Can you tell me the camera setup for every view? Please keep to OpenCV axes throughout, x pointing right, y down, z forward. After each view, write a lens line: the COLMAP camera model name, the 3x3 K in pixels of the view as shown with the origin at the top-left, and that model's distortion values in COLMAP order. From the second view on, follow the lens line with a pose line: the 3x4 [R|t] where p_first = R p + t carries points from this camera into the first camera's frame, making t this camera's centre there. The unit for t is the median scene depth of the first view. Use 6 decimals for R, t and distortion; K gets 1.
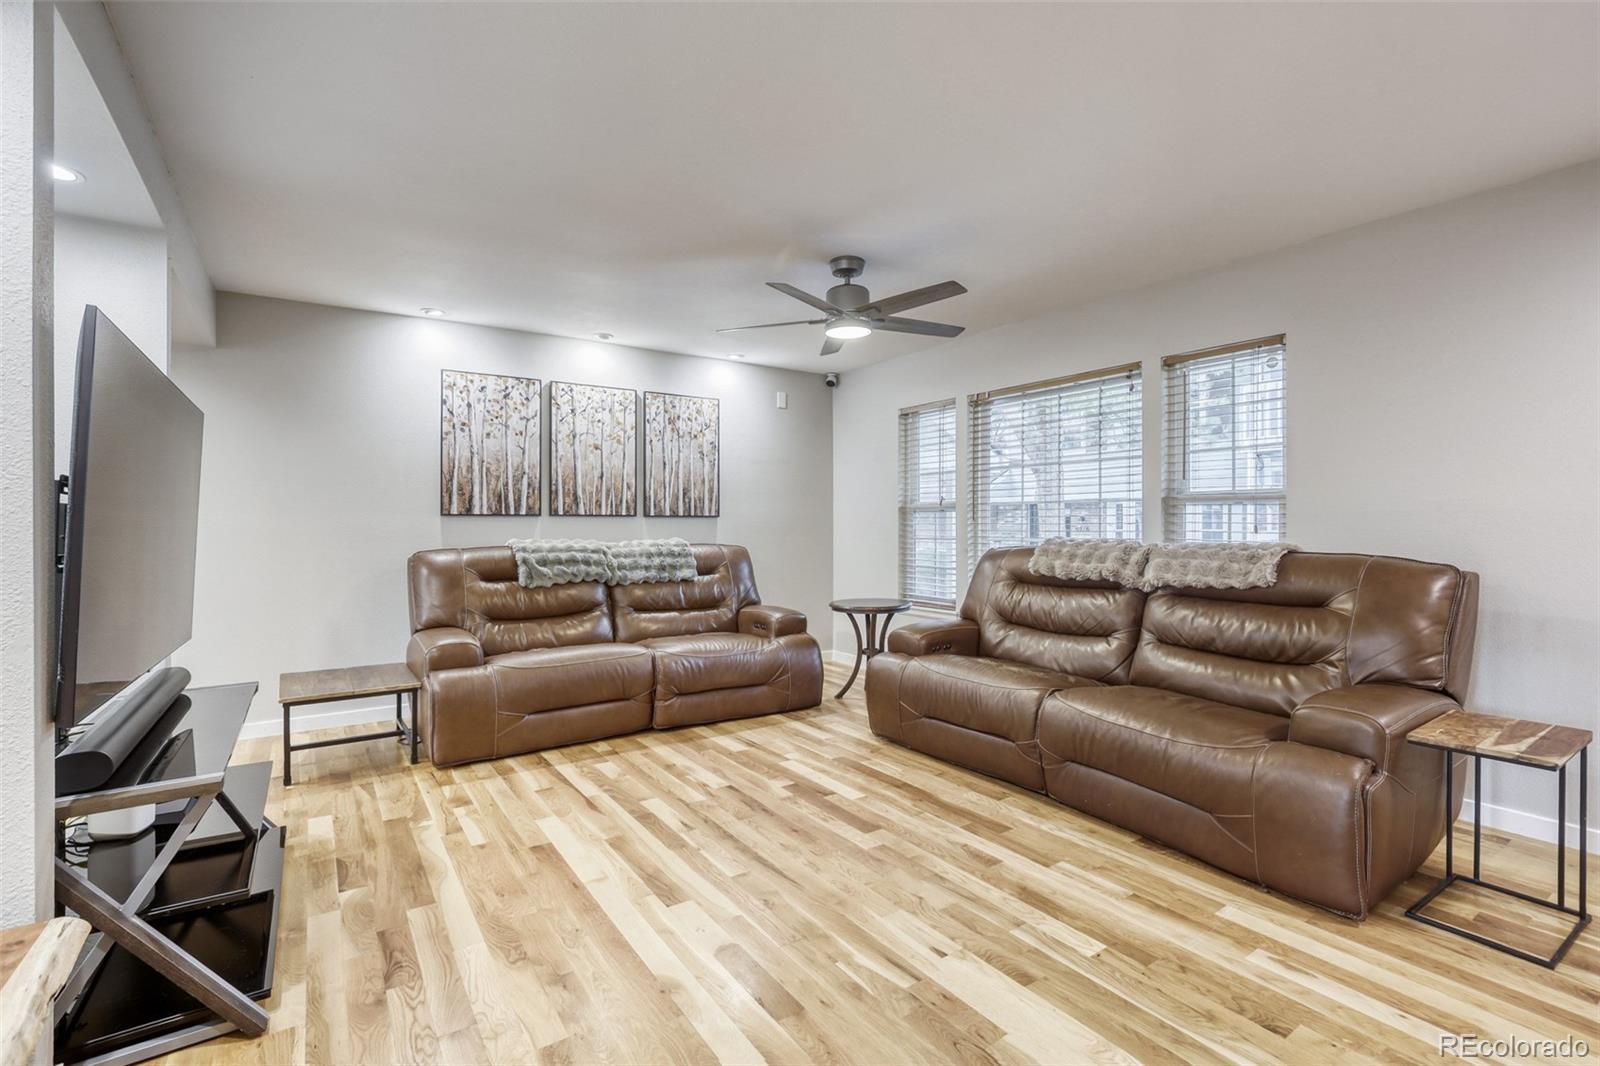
lens RADIAL K [[721.9, 0, 768.3], [0, 721.9, 525.8], [0, 0, 1]] dist [-0.000726, 0.000047]
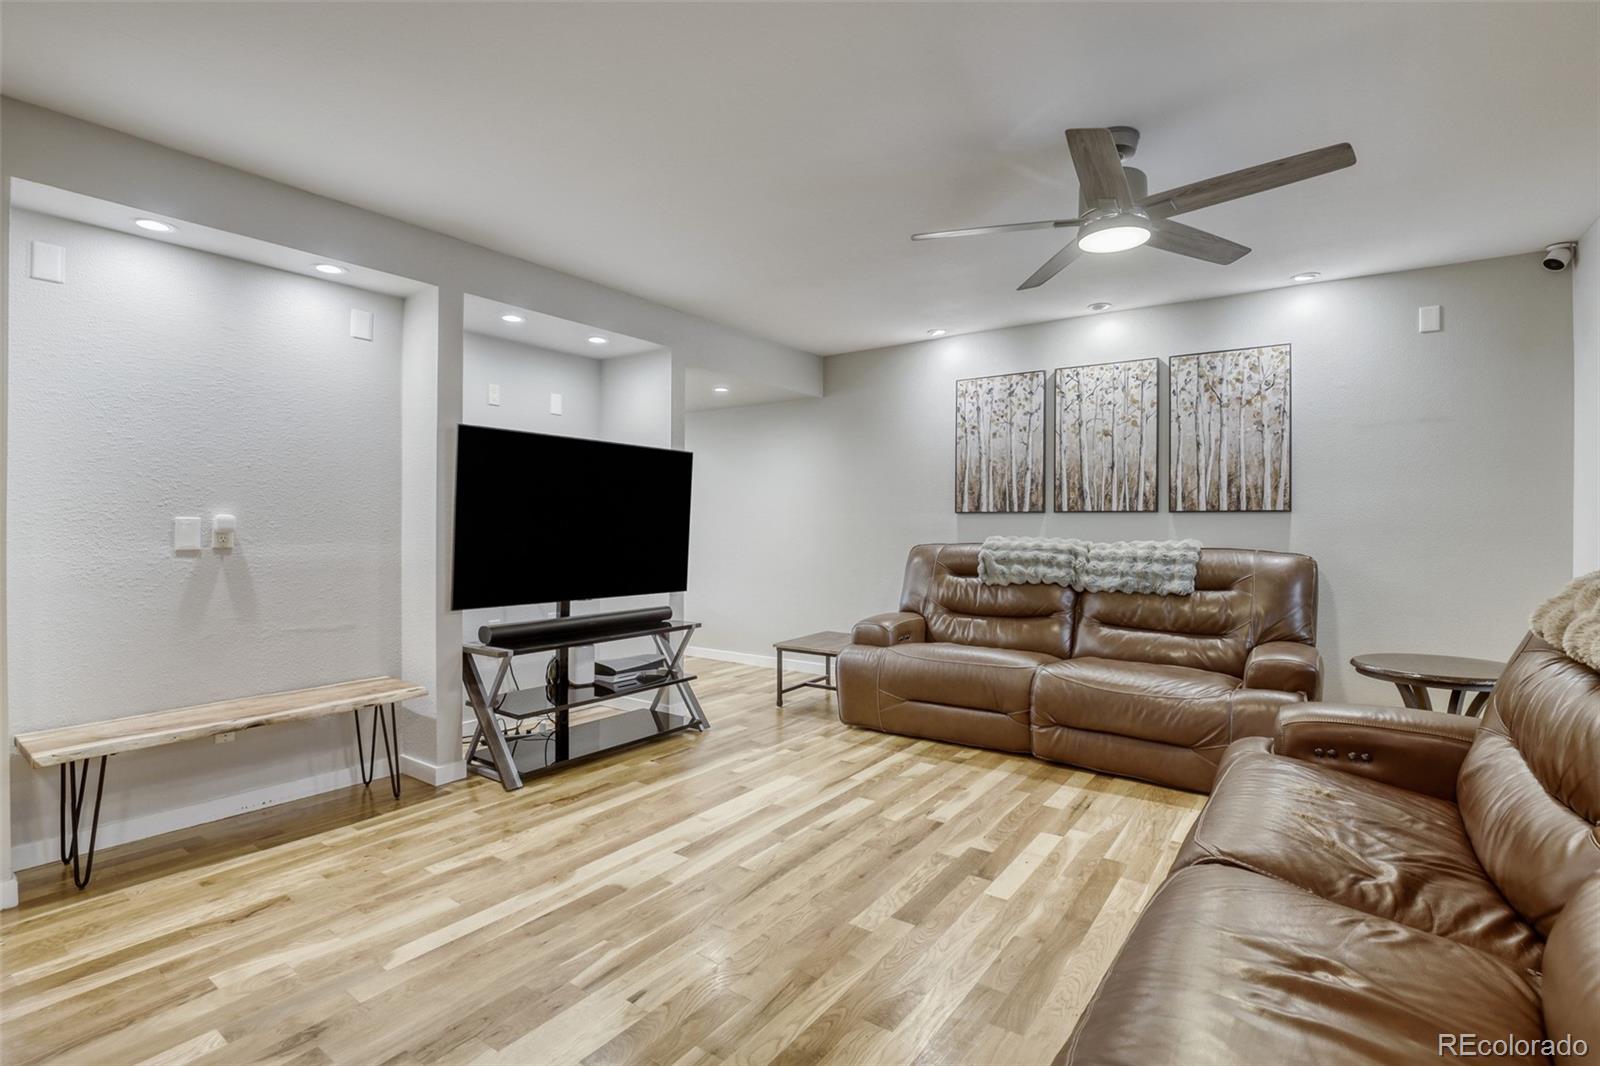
lens RADIAL K [[731.3, 0, 796.5], [0, 731.3, 521.2], [0, 0, 1]] dist [-0.022208, -0.000021]
pose [[0.375156, 0.002100, -0.926959, 0.480019], [-0.003864, 0.999992, 0.000701, -0.001973], [0.926953, 0.003319, 0.375162, 0.352637]]
